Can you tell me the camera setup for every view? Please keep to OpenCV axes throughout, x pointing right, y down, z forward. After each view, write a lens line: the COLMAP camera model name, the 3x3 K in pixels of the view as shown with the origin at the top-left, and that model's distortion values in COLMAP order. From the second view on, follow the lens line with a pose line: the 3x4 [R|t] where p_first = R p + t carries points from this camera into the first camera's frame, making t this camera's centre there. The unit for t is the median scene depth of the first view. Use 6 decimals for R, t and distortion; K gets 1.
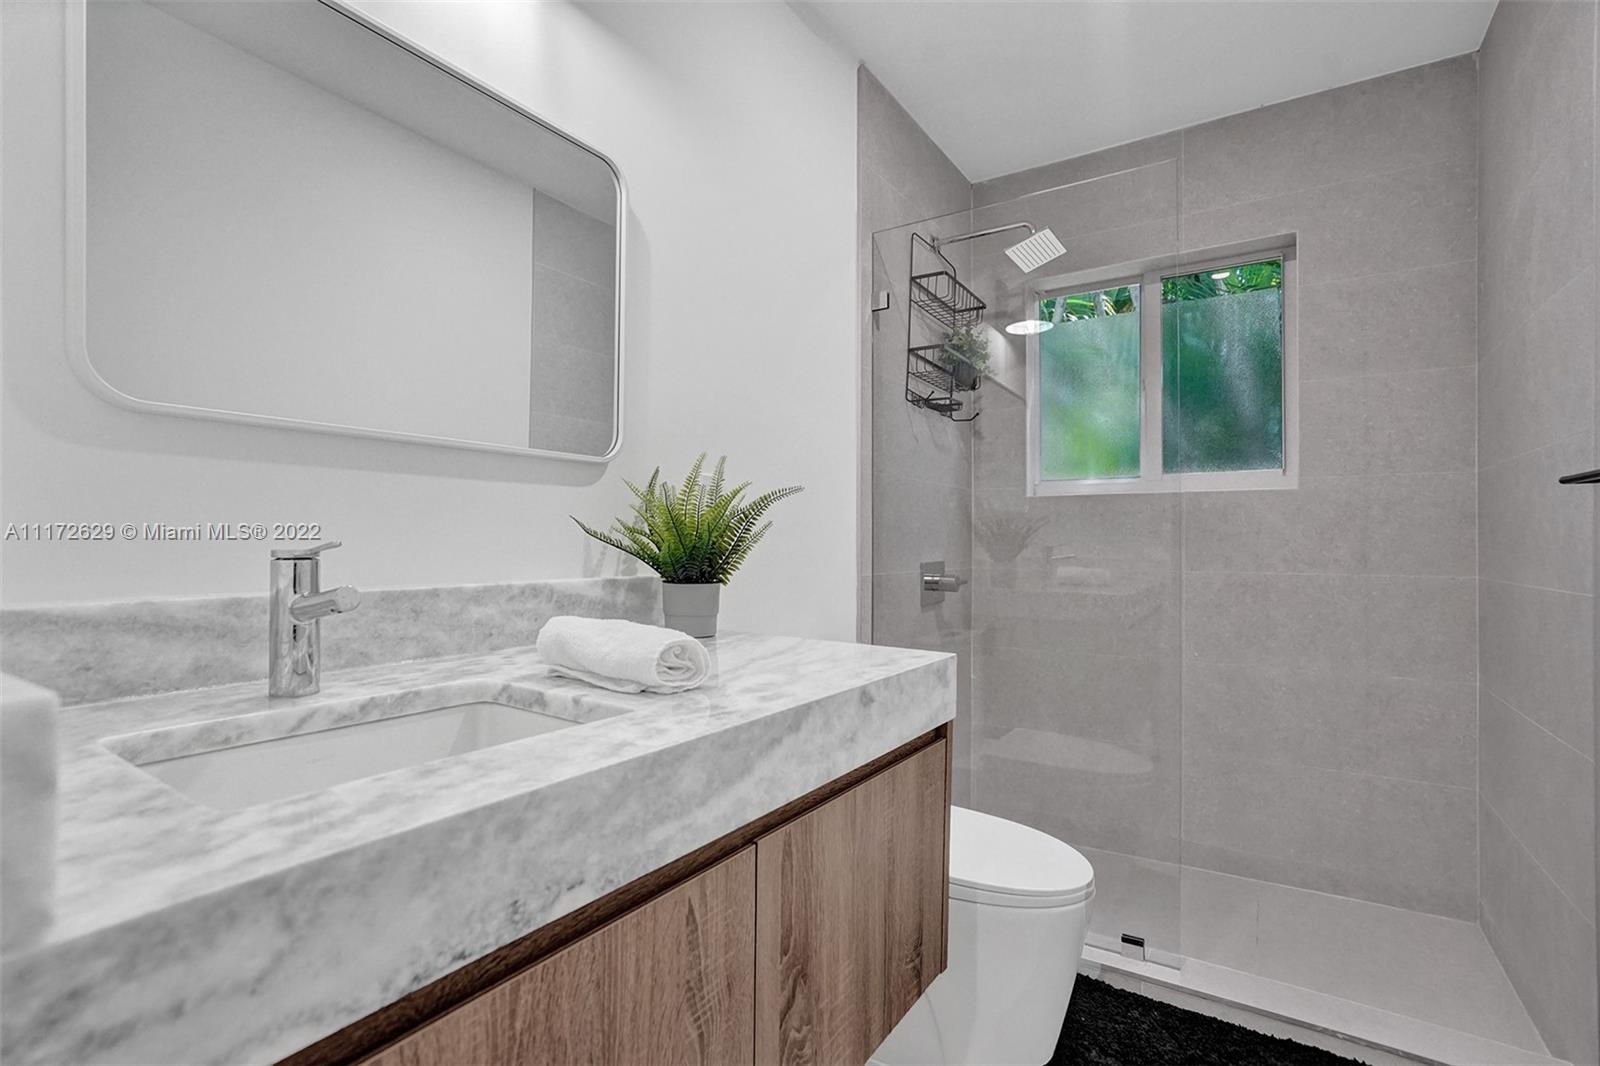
lens RADIAL K [[758.3, 0, 794.4], [0, 758.3, 542.1], [0, 0, 1]] dist [-0.002080, -0.000222]
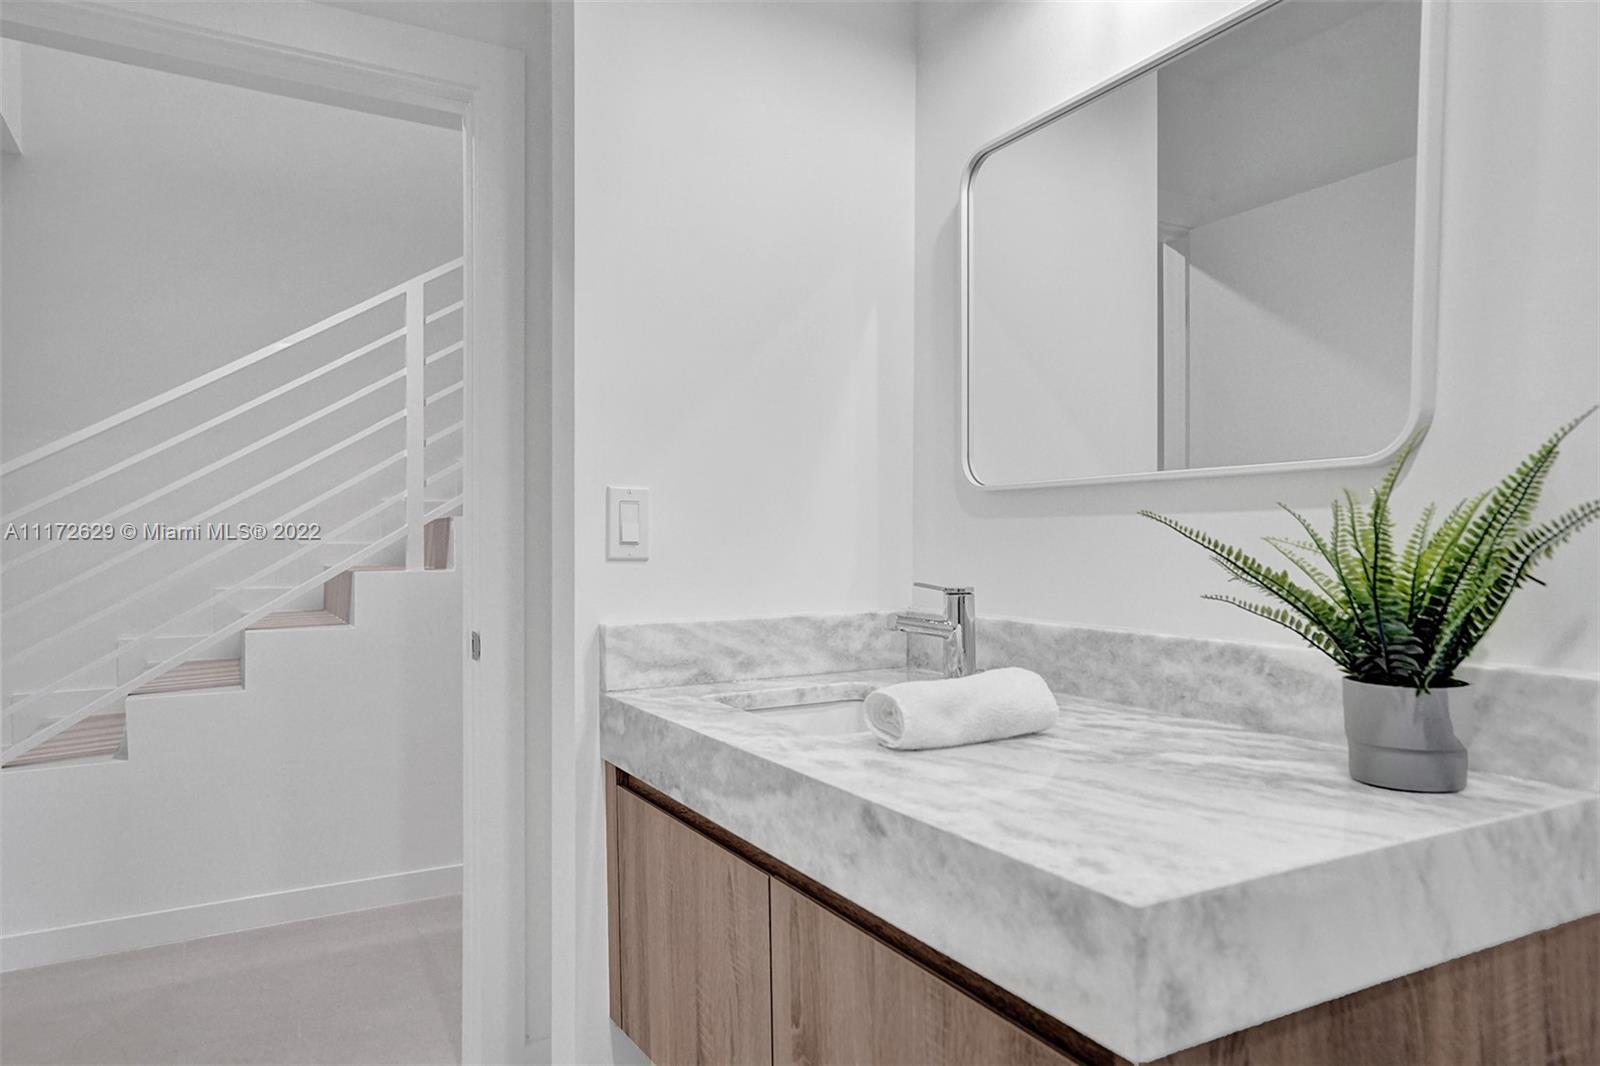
lens RADIAL K [[1022.1, 0, 773.0], [0, 1022.1, 534.6], [0, 0, 1]] dist [-0.009279, 0.051204]
pose [[-0.472306, -0.010377, -0.881374, 0.870461], [-0.000855, 0.999936, -0.011314, -0.048562], [0.881434, -0.004590, -0.472284, 1.201822]]
